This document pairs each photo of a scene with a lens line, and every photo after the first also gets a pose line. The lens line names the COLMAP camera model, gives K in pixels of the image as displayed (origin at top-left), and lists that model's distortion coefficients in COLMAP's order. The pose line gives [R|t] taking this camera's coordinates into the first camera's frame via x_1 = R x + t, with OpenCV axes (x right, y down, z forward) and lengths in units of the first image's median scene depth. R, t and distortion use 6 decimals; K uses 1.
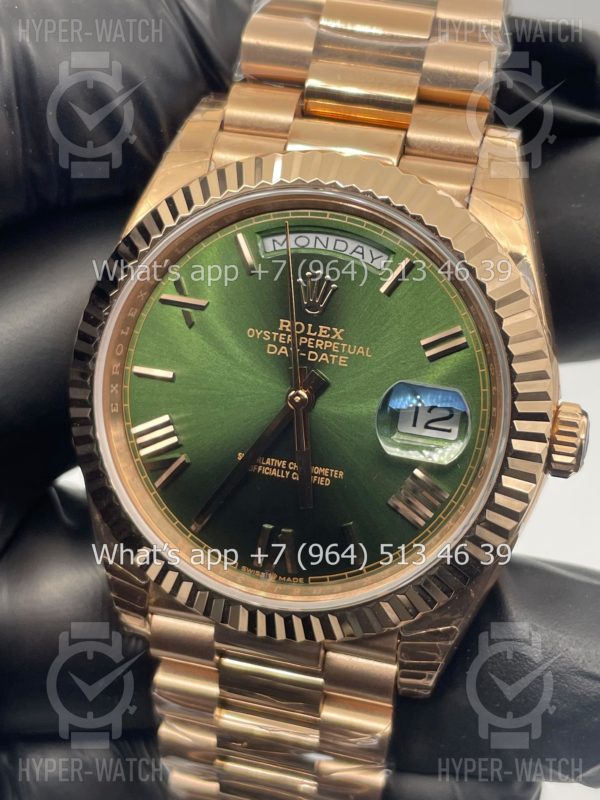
lens RADIAL K [[1248.7, 0, 303.6], [0, 1248.7, 394.5], [0, 0, 1]] dist [0.111272, 0.000000]
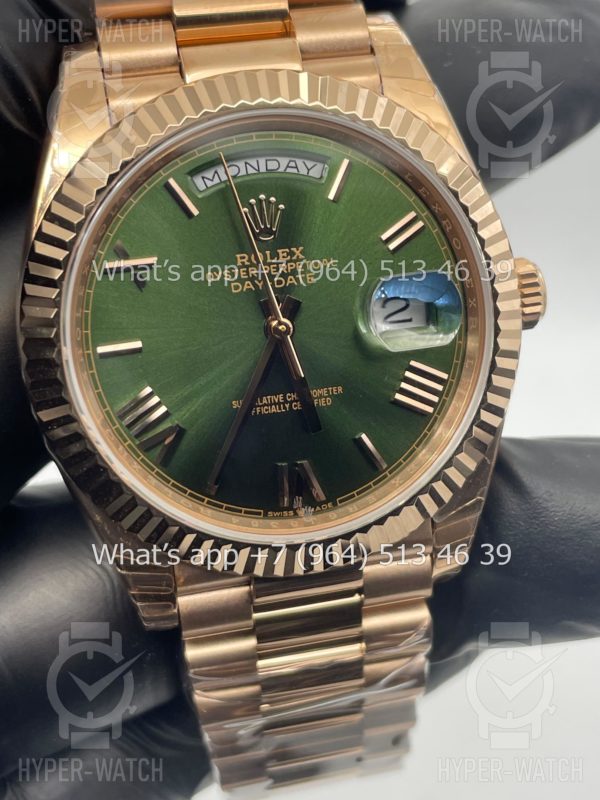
lens RADIAL K [[1248.7, 0, 304.3], [0, 1248.7, 403.1], [0, 0, 1]] dist [0.111272, 0.000000]
pose [[0.894795, -0.299947, 0.330718, -0.323377], [0.290771, 0.953595, 0.078156, -0.011308], [-0.338813, 0.026230, 0.940488, 0.078021]]
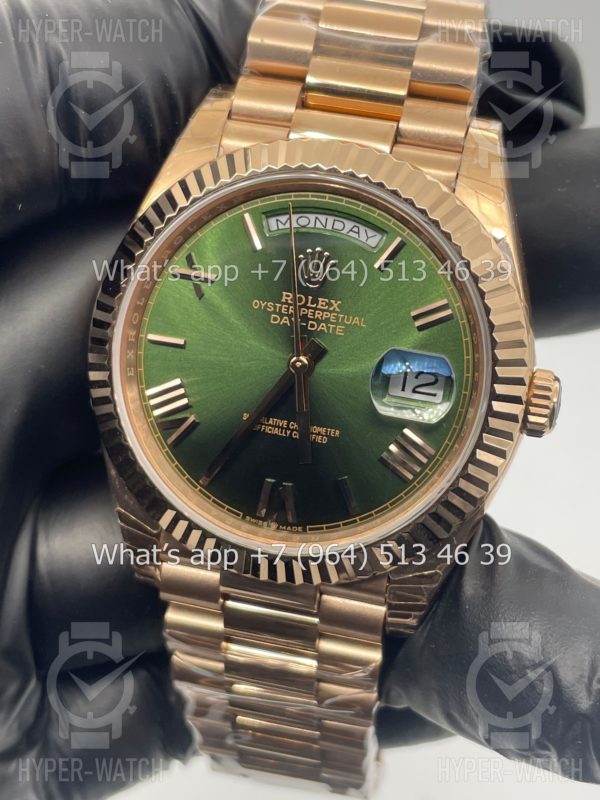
lens RADIAL K [[1248.7, 0, 302.6], [0, 1248.7, 394.5], [0, 0, 1]] dist [0.111272, 0.000000]
pose [[0.999625, 0.006764, 0.026543, -0.029869], [-0.006993, 0.999939, 0.008553, 0.020398], [-0.026483, -0.008736, 0.999611, -0.100964]]
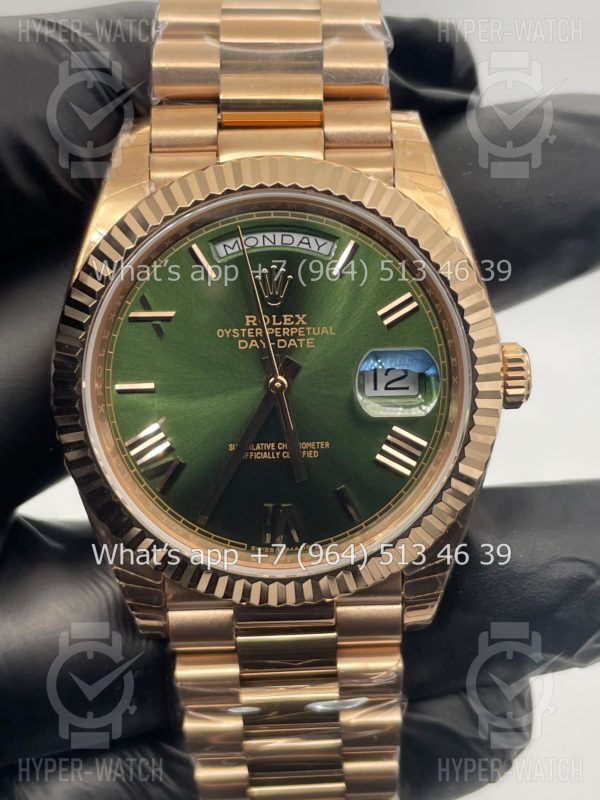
lens RADIAL K [[1248.7, 0, 304.5], [0, 1248.7, 402.7], [0, 0, 1]] dist [0.111272, 0.000000]
pose [[0.960949, -0.191936, 0.199340, -0.199567], [0.189757, 0.981368, 0.030168, -0.009199], [-0.201417, 0.008836, 0.979466, -0.072937]]
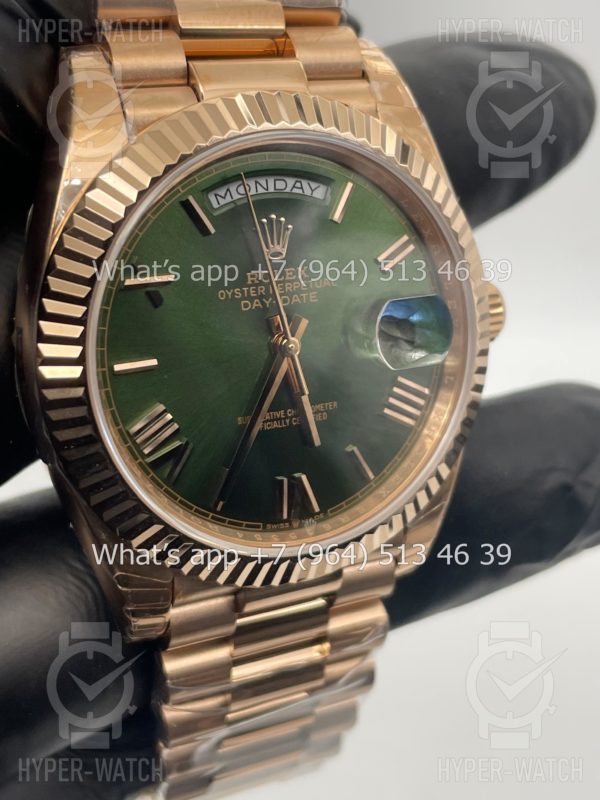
lens RADIAL K [[1248.7, 0, 293.2], [0, 1248.7, 394.8], [0, 0, 1]] dist [0.111272, 0.000000]
pose [[0.772347, -0.311459, 0.553601, -0.555588], [0.246519, 0.950198, 0.190660, -0.146098], [-0.585413, -0.010782, 0.810664, 0.189593]]
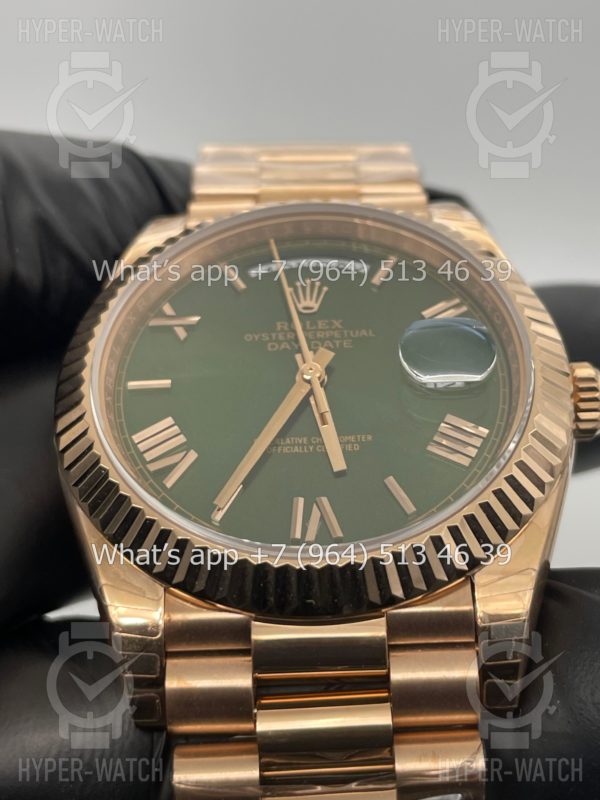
lens RADIAL K [[1248.7, 0, 300.0], [0, 1248.7, 400.6], [0, 0, 1]] dist [0.111272, 0.000000]
pose [[0.973060, -0.040430, 0.226978, -0.227594], [0.177878, 0.757980, -0.627555, 0.611128], [-0.146673, 0.651023, 0.744752, 0.296558]]
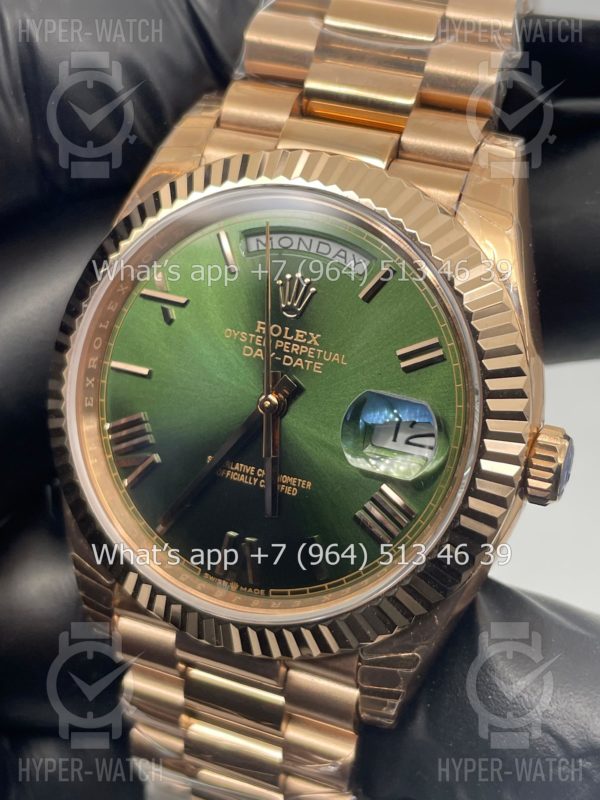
lens RADIAL K [[1248.7, 0, 302.0], [0, 1248.7, 392.1], [0, 0, 1]] dist [0.111272, 0.000000]
pose [[0.991433, 0.063003, -0.114419, 0.129421], [-0.066393, 0.997453, -0.026058, 0.017858], [0.112486, 0.033431, 0.993091, 0.041144]]
